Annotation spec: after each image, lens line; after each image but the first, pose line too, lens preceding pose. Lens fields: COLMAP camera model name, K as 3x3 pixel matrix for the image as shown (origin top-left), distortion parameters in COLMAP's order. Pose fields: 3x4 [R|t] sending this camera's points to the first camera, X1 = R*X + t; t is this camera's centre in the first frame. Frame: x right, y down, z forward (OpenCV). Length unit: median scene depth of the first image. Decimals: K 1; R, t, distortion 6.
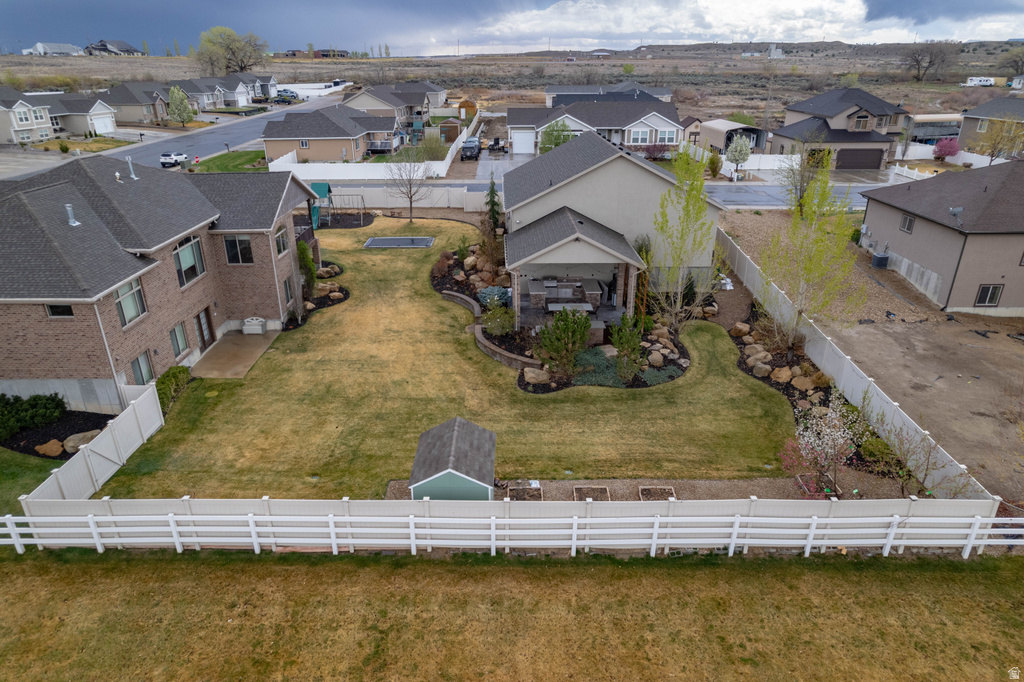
lens RADIAL K [[652.6, 0, 510.5], [0, 652.6, 343.8], [0, 0, 1]] dist [-0.072646, 0.088499]
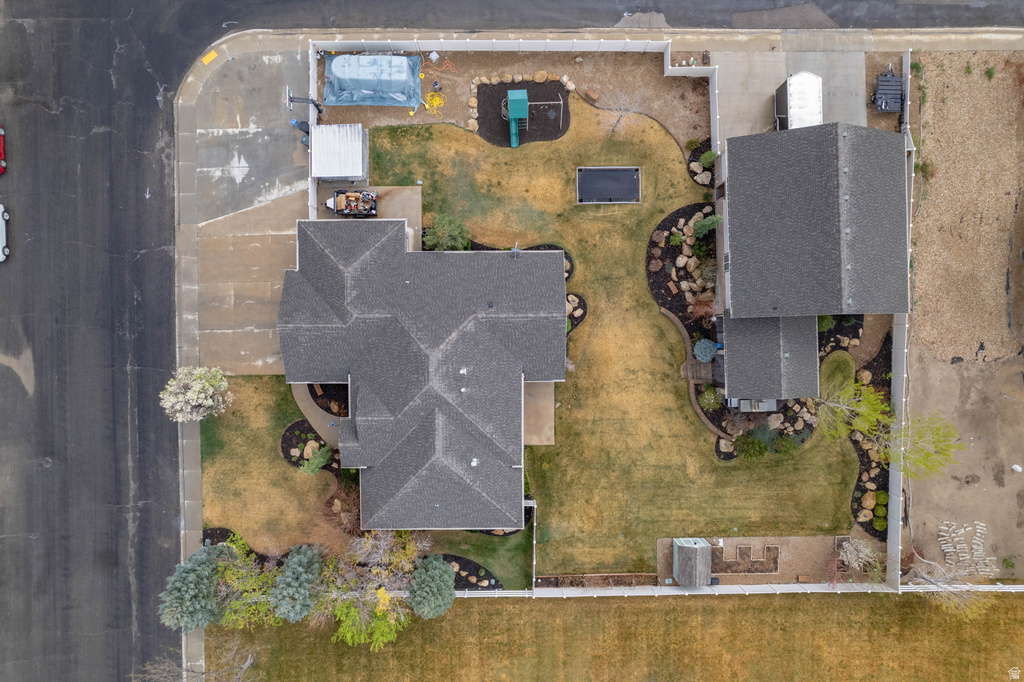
lens RADIAL K [[652.6, 0, 510.5], [0, 652.6, 343.8], [0, 0, 1]] dist [-0.072646, 0.088499]
pose [[0.999947, -0.007955, 0.006599, -0.454024], [-0.003027, 0.385050, 0.922891, -1.369124], [-0.009882, -0.922861, 0.385005, 0.491210]]
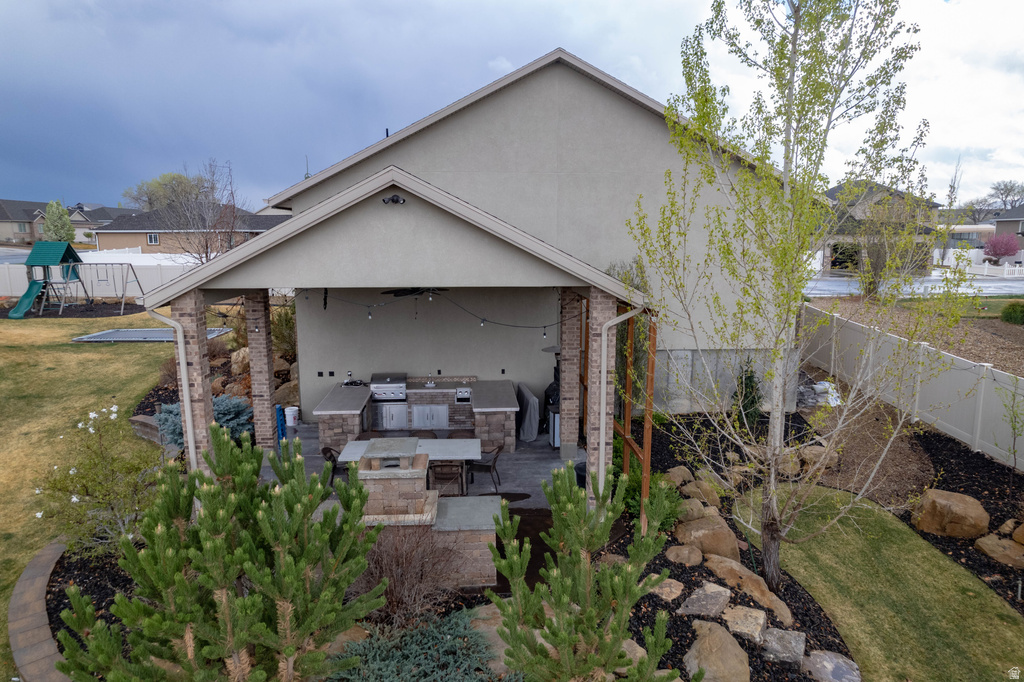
lens RADIAL K [[652.6, 0, 510.5], [0, 652.6, 343.8], [0, 0, 1]] dist [-0.072646, 0.088499]
pose [[0.999266, -0.005964, 0.037853, 0.124154], [0.014809, 0.971172, -0.237918, -0.029694], [-0.035343, 0.238304, 0.970547, 0.657481]]
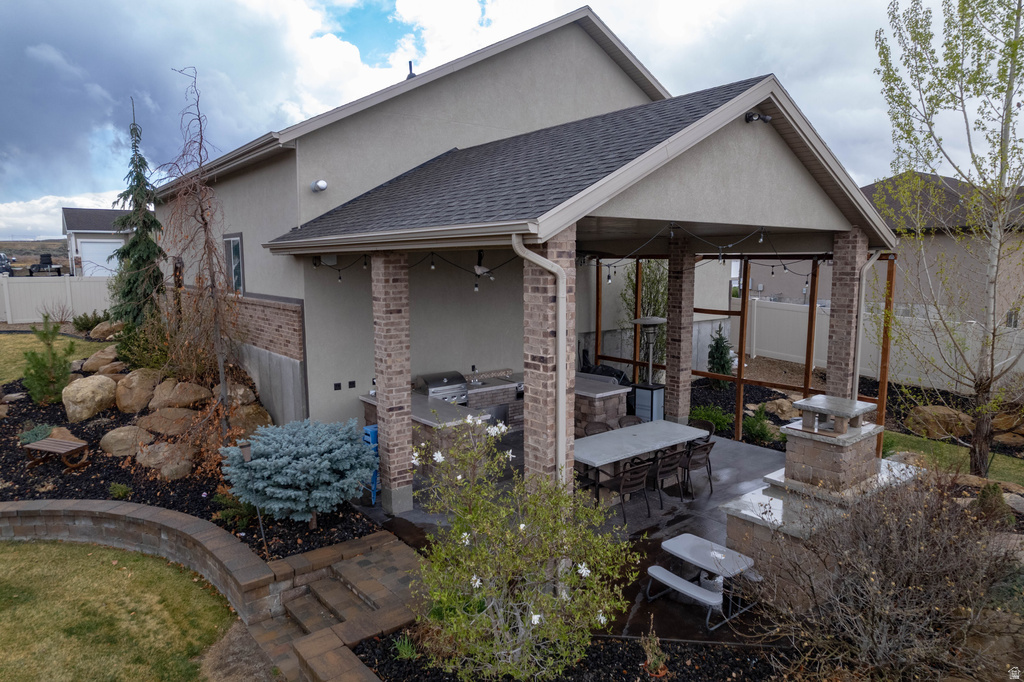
lens RADIAL K [[652.6, 0, 510.5], [0, 652.6, 343.8], [0, 0, 1]] dist [-0.072646, 0.088499]
pose [[0.797455, -0.079883, 0.598067, -0.097043], [0.242480, 0.950064, -0.196420, -0.052596], [-0.552512, 0.301656, 0.777003, 0.789933]]
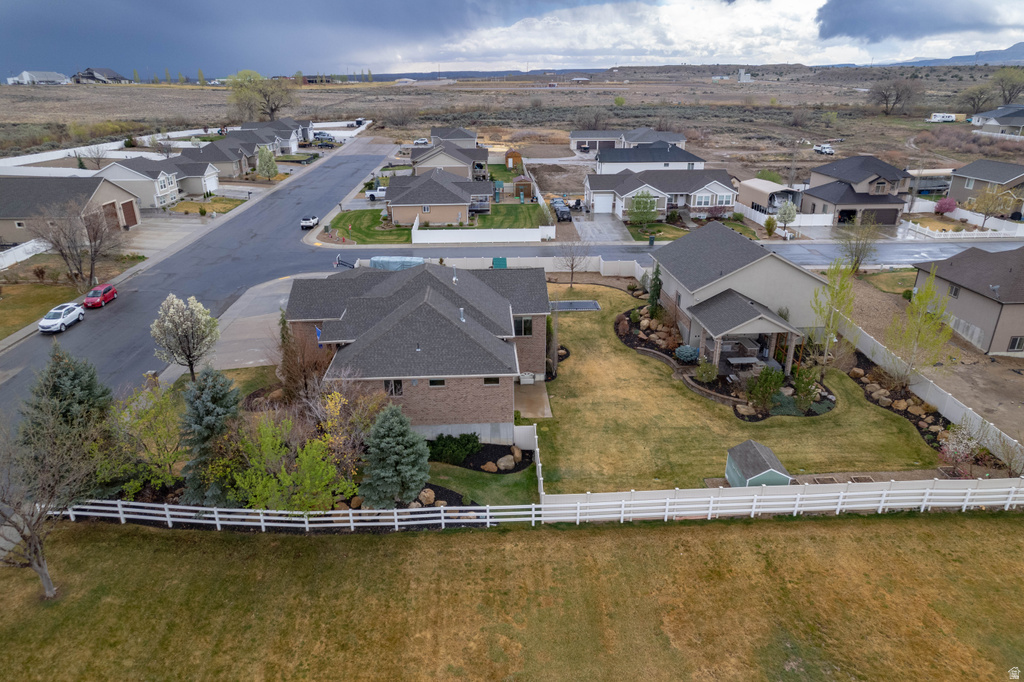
lens RADIAL K [[652.6, 0, 510.5], [0, 652.6, 343.8], [0, 0, 1]] dist [-0.072646, 0.088499]
pose [[0.998724, -0.022467, 0.045220, -0.484393], [0.023382, 0.999531, -0.019799, -0.074932], [-0.044754, 0.020831, 0.998781, -0.421472]]
